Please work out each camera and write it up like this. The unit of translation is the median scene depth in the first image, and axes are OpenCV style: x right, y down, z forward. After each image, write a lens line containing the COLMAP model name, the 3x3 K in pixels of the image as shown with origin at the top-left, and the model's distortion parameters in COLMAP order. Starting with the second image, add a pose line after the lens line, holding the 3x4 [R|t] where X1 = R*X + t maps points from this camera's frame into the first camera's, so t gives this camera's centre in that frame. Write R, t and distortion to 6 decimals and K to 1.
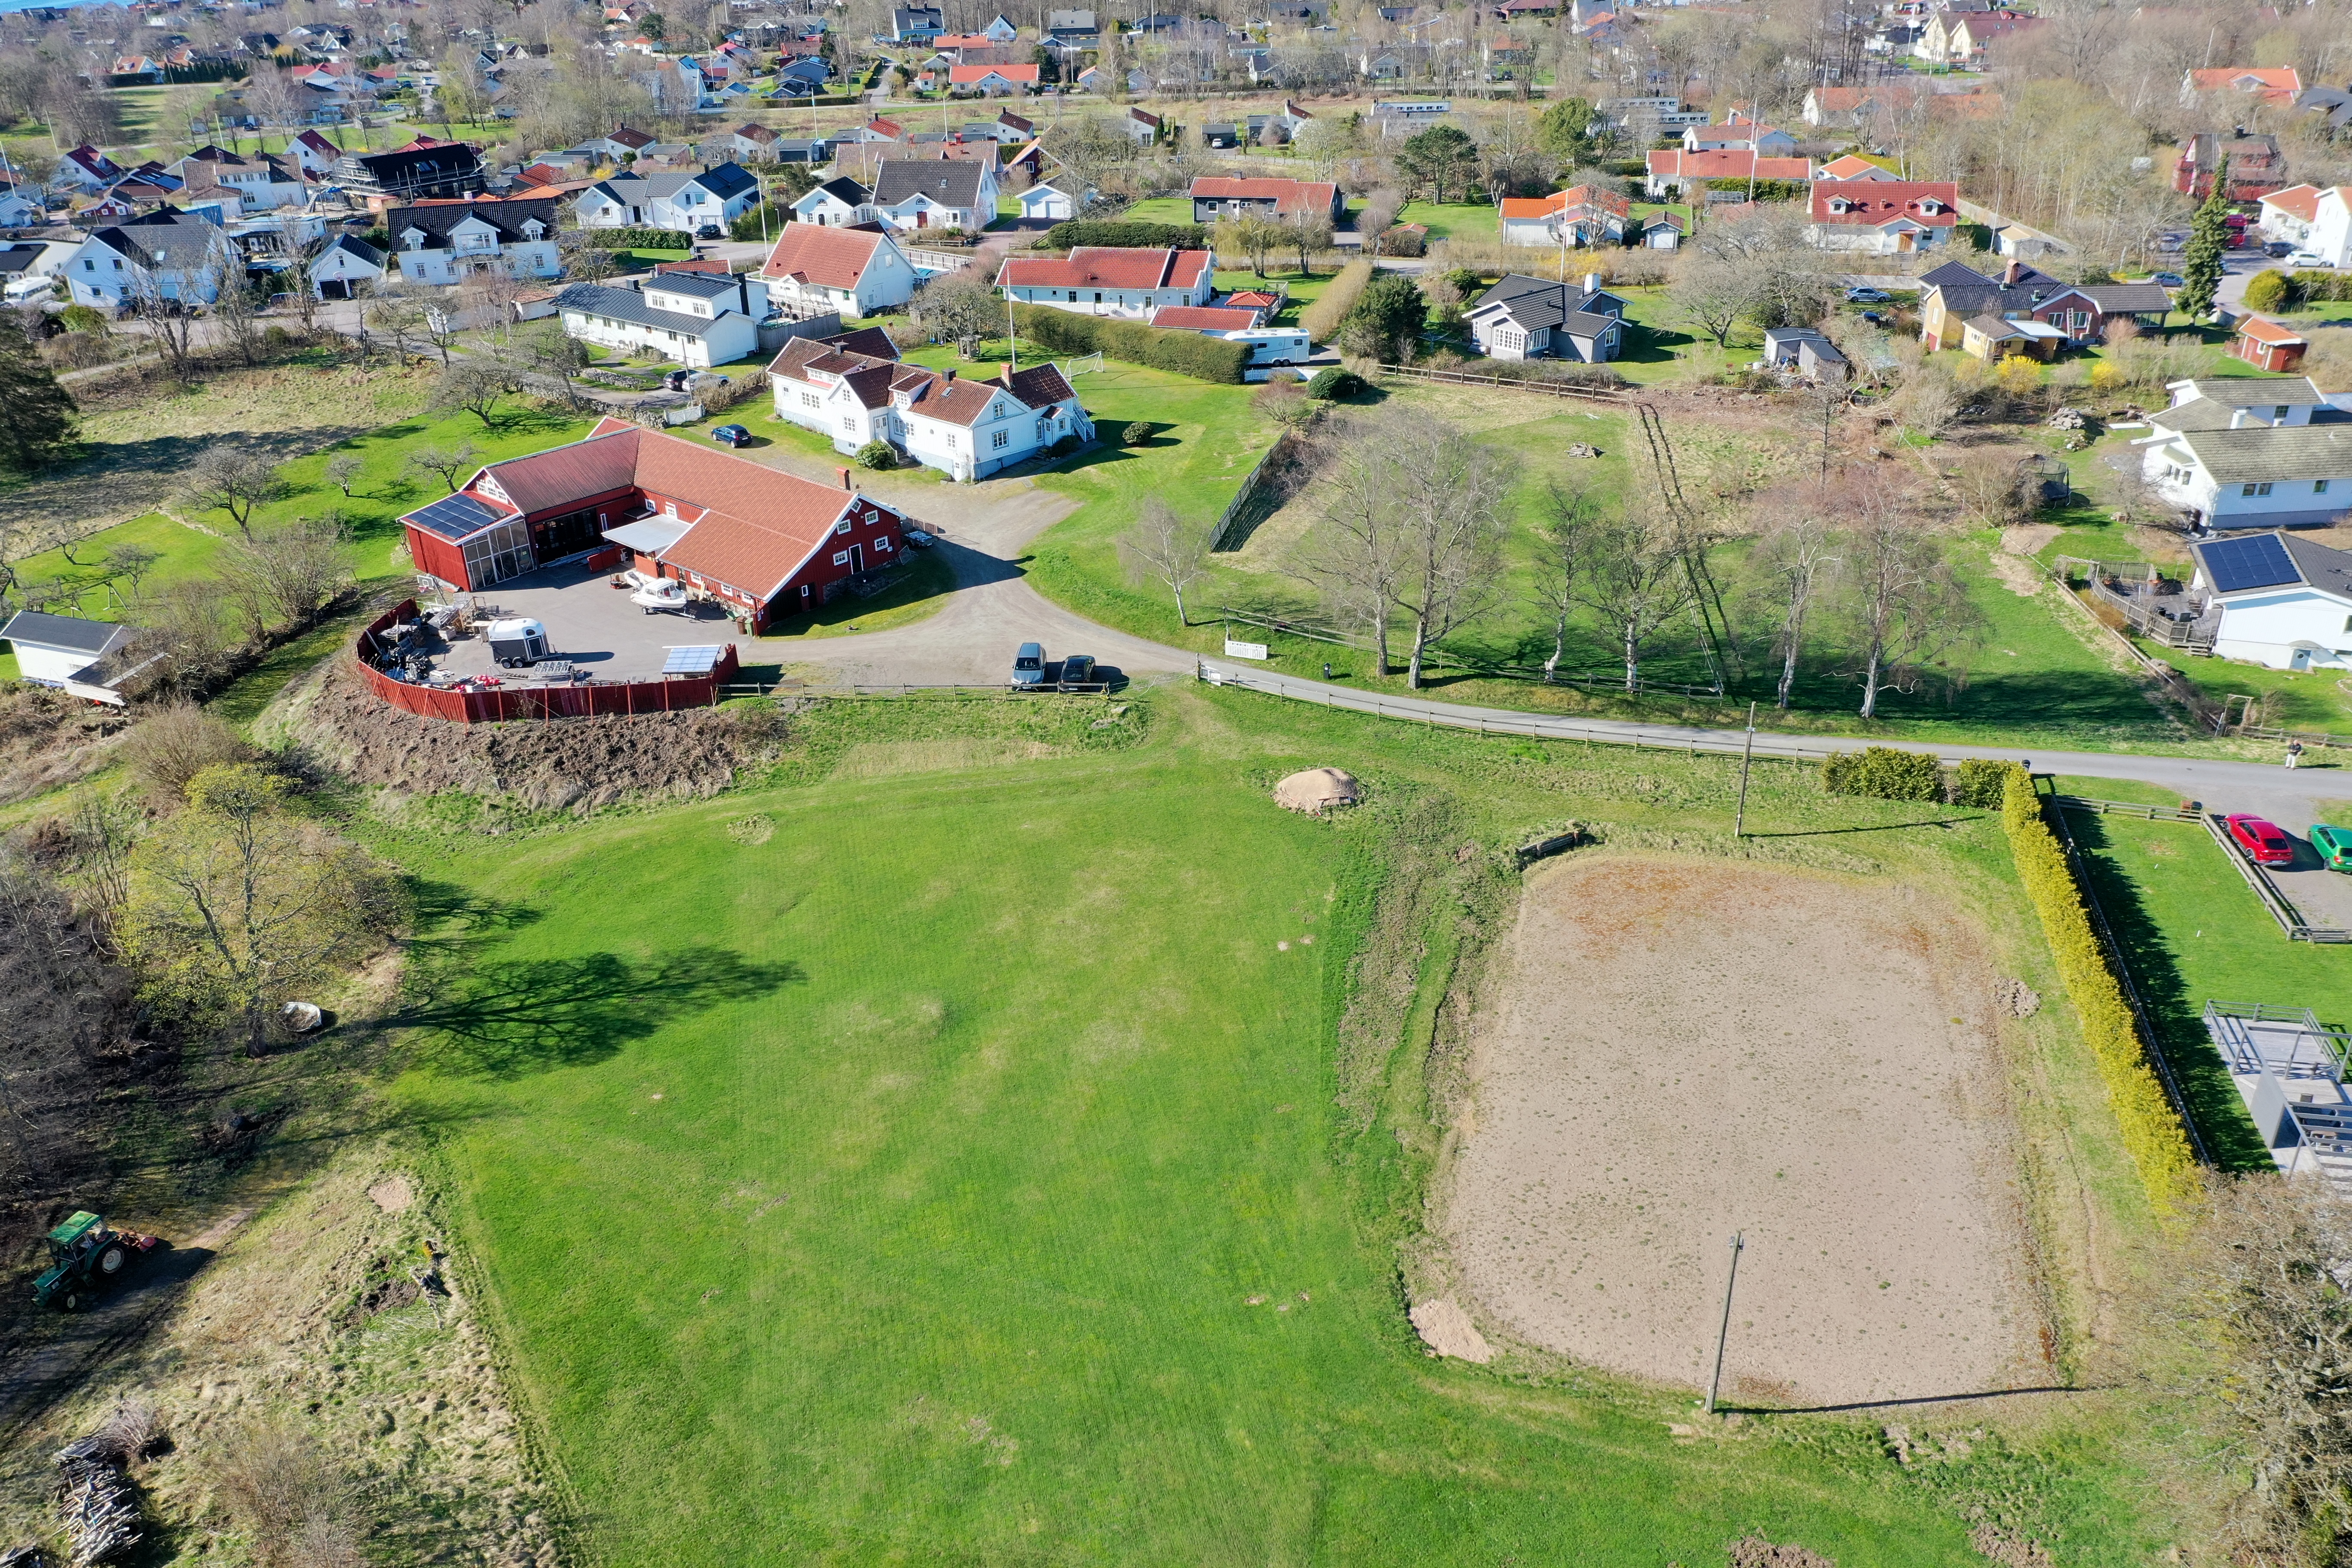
lens RADIAL K [[1846.2, 0, 1176.0], [0, 1846.2, 784.0], [0, 0, 1]] dist [-0.011283, 0.003397]
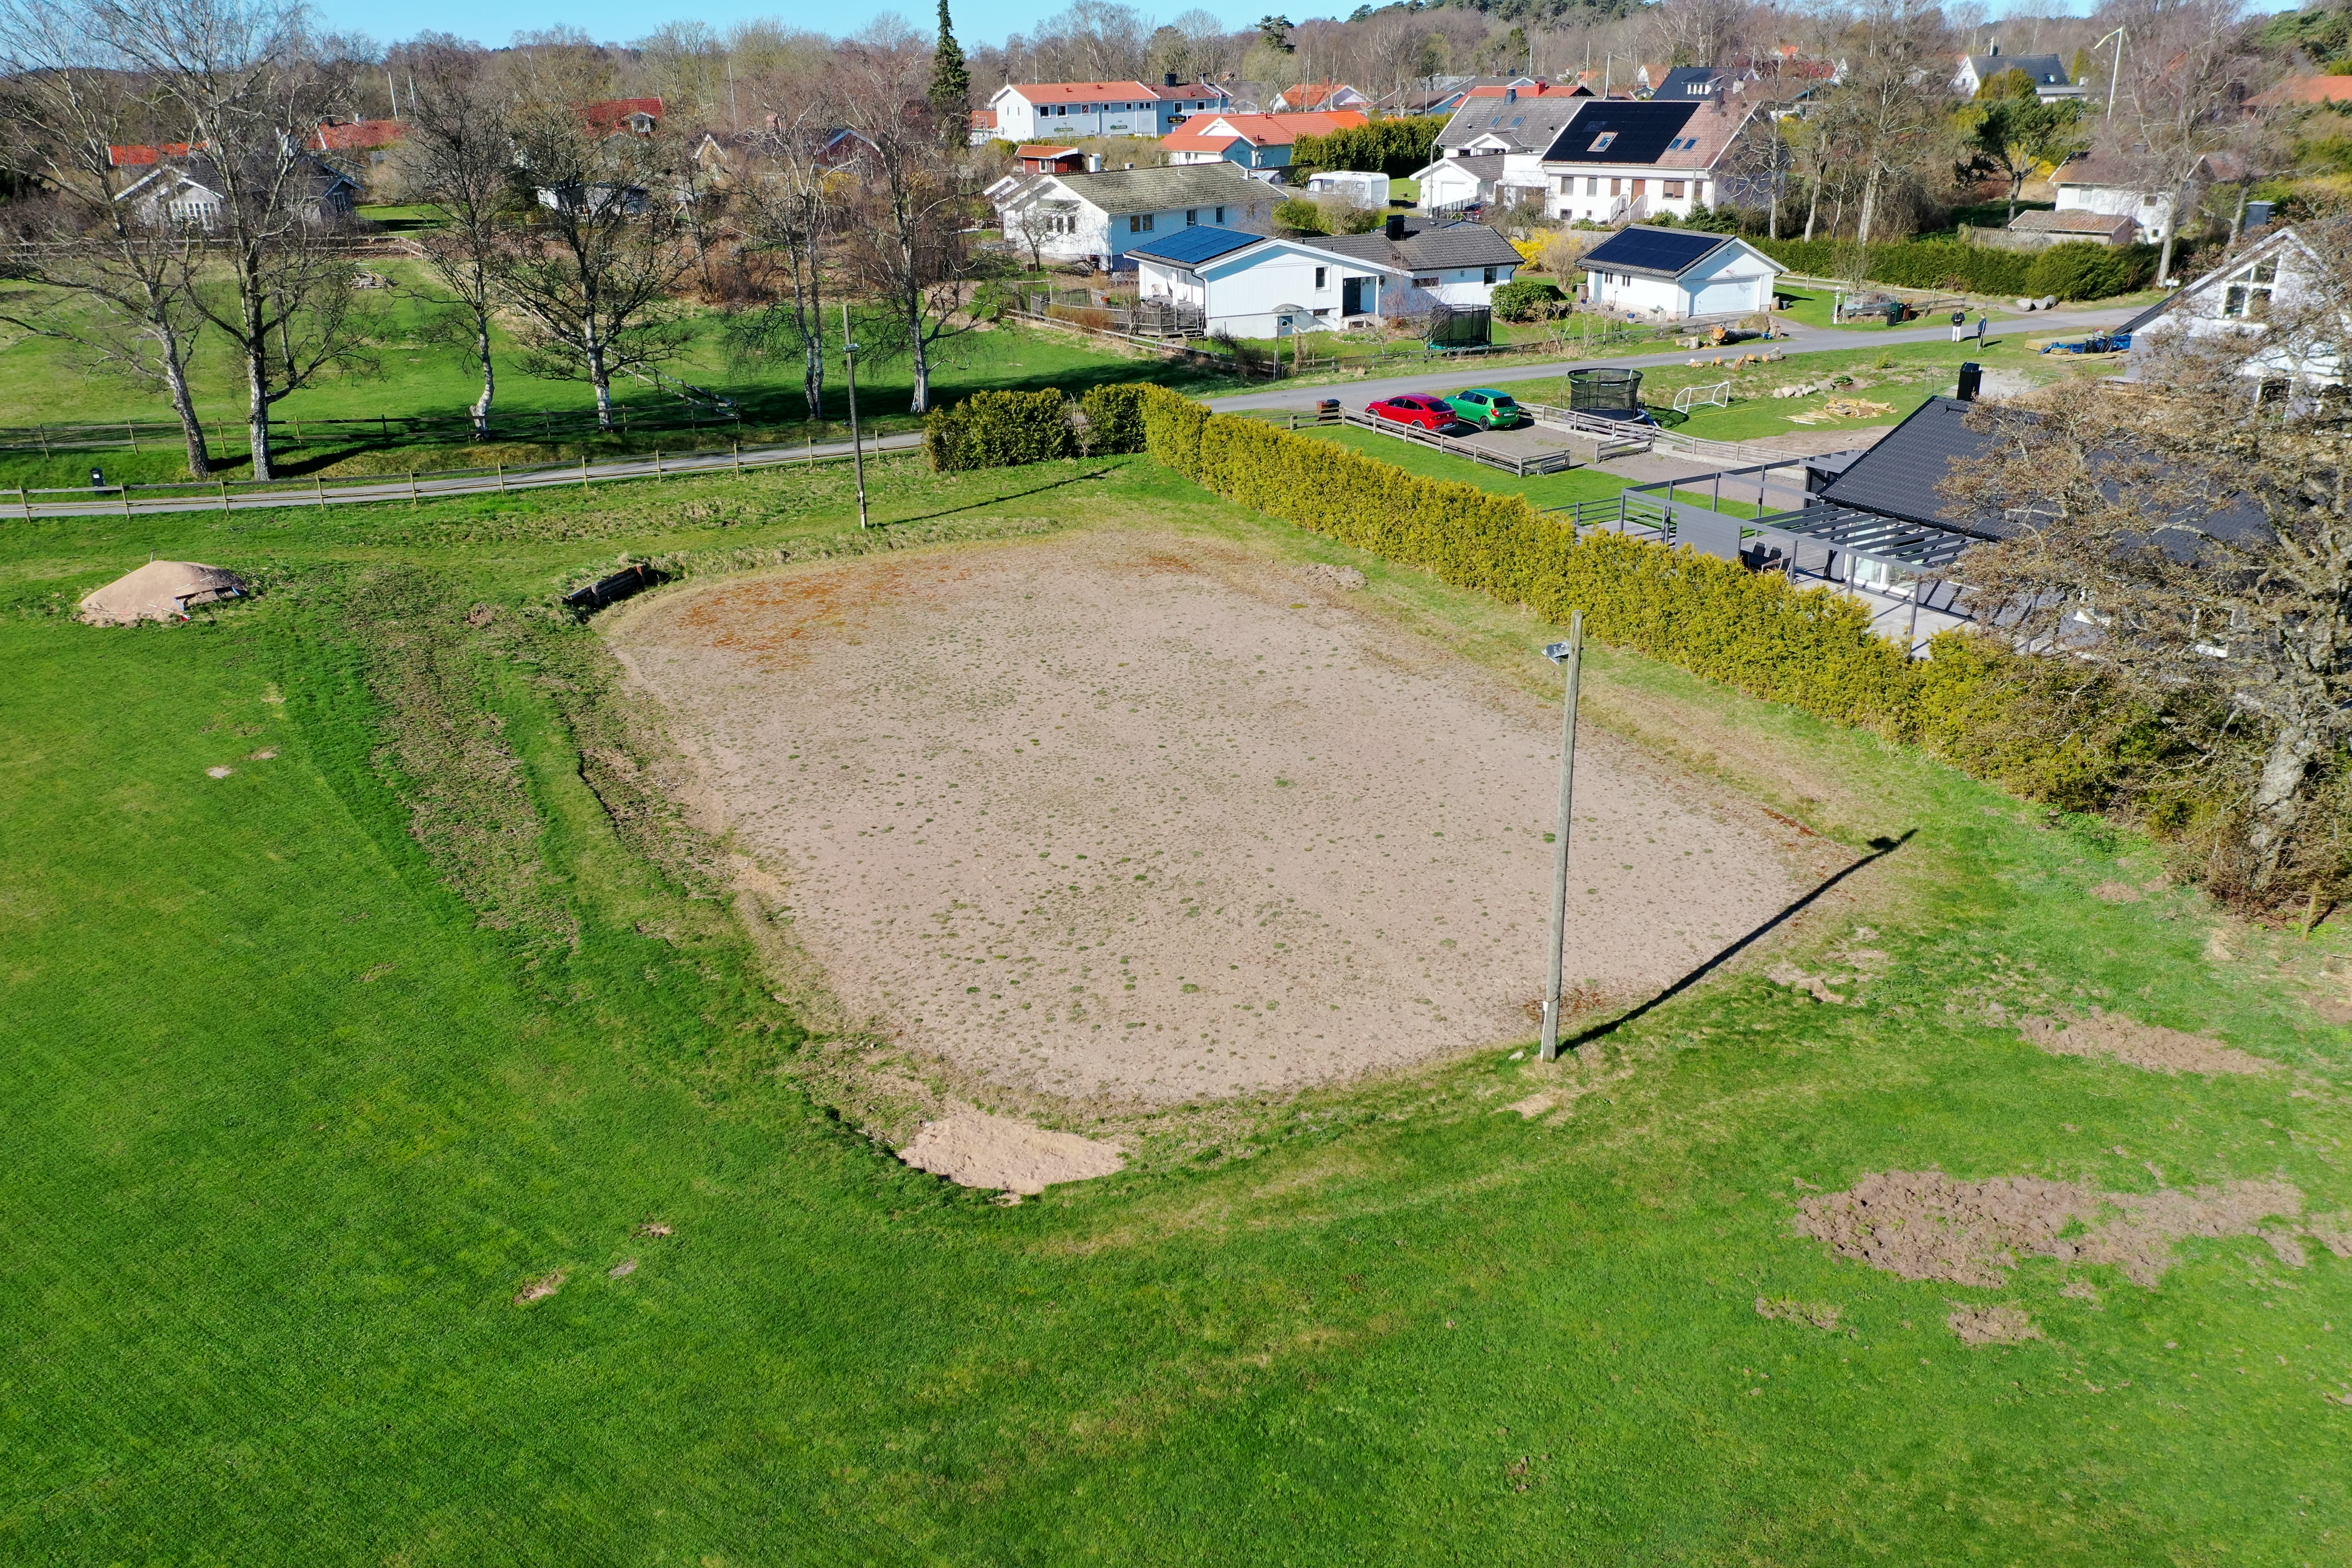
lens RADIAL K [[1846.2, 0, 1176.0], [0, 1846.2, 784.0], [0, 0, 1]] dist [-0.011283, 0.003397]
pose [[0.750725, -0.237230, 0.616550, -0.063942], [0.303150, 0.952940, -0.002460, 0.198243], [-0.586952, 0.188754, 0.787312, 0.536939]]
